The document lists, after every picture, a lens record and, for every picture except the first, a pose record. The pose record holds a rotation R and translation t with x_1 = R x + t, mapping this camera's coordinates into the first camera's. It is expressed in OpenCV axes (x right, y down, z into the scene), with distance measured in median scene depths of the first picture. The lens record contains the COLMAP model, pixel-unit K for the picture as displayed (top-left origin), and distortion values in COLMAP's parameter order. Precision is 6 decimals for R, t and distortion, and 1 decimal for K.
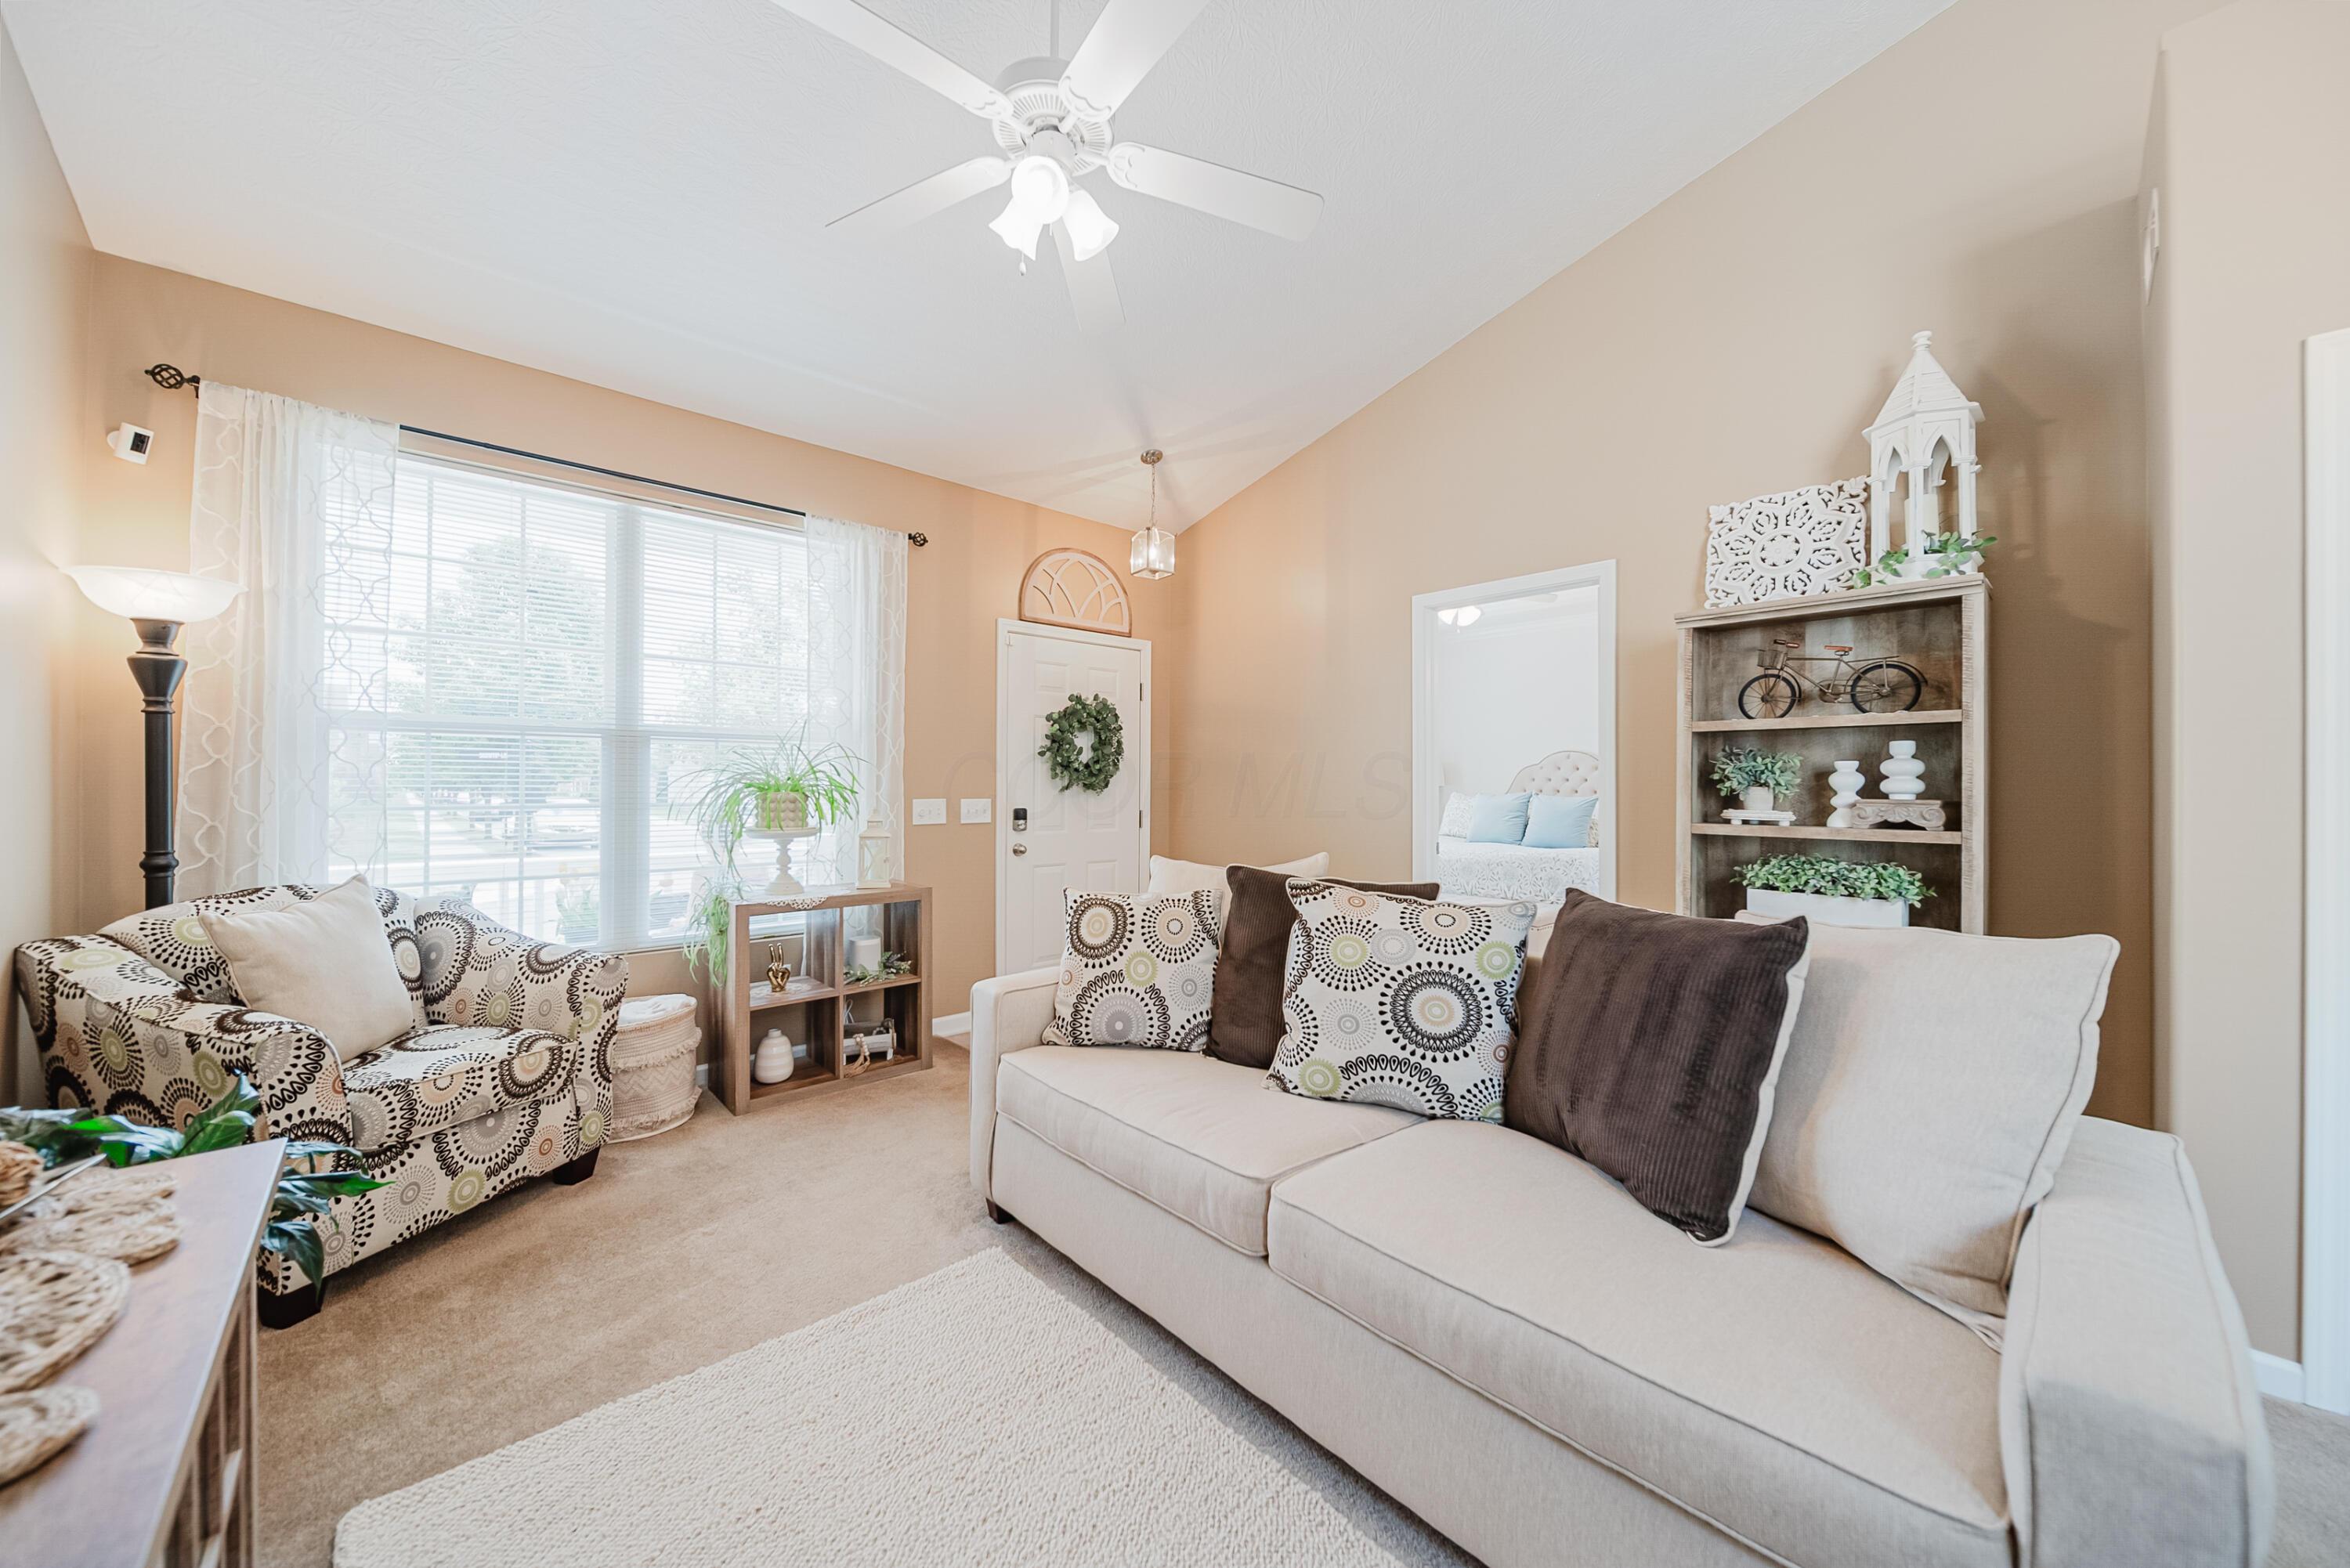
lens RADIAL K [[840.6, 0, 1180.4], [0, 840.6, 777.5], [0, 0, 1]] dist [-0.003819, -0.001695]
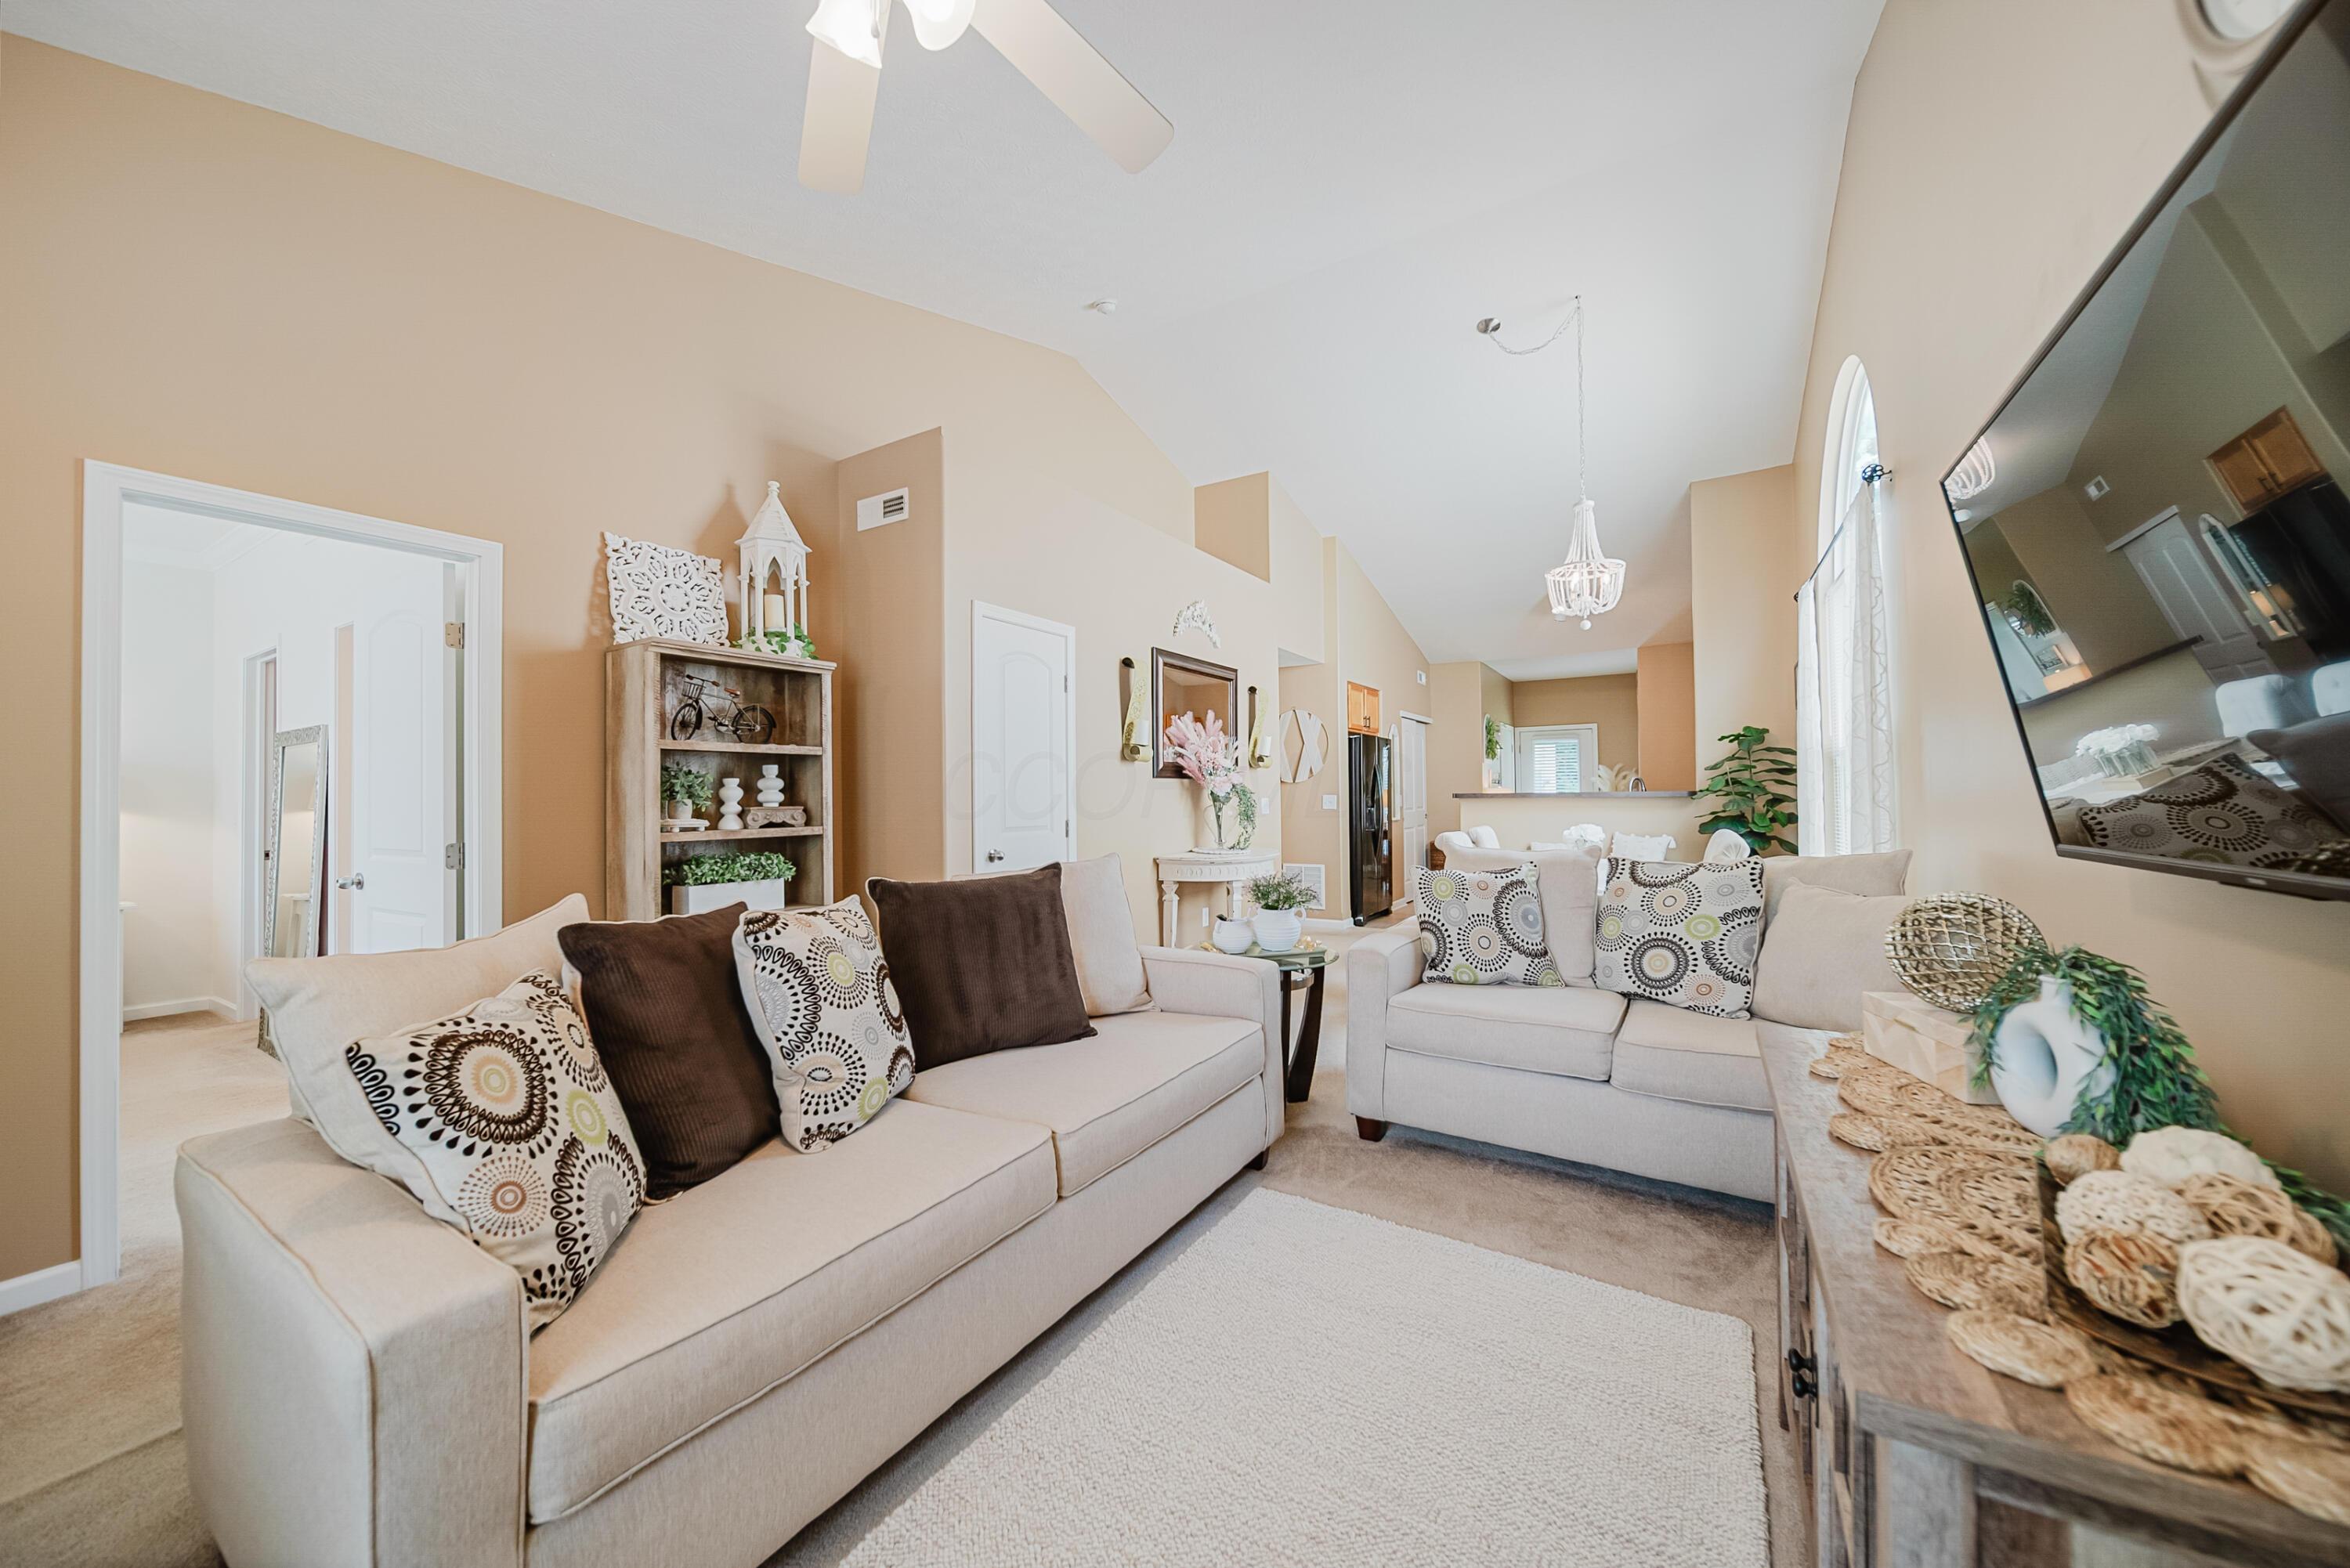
lens RADIAL K [[840.6, 0, 1180.4], [0, 840.6, 777.5], [0, 0, 1]] dist [-0.003819, -0.001695]
pose [[-0.241973, 0.020782, 0.970060, -0.655718], [0.005200, 0.999784, -0.020122, 0.009073], [-0.970269, 0.000176, -0.242029, 0.662427]]
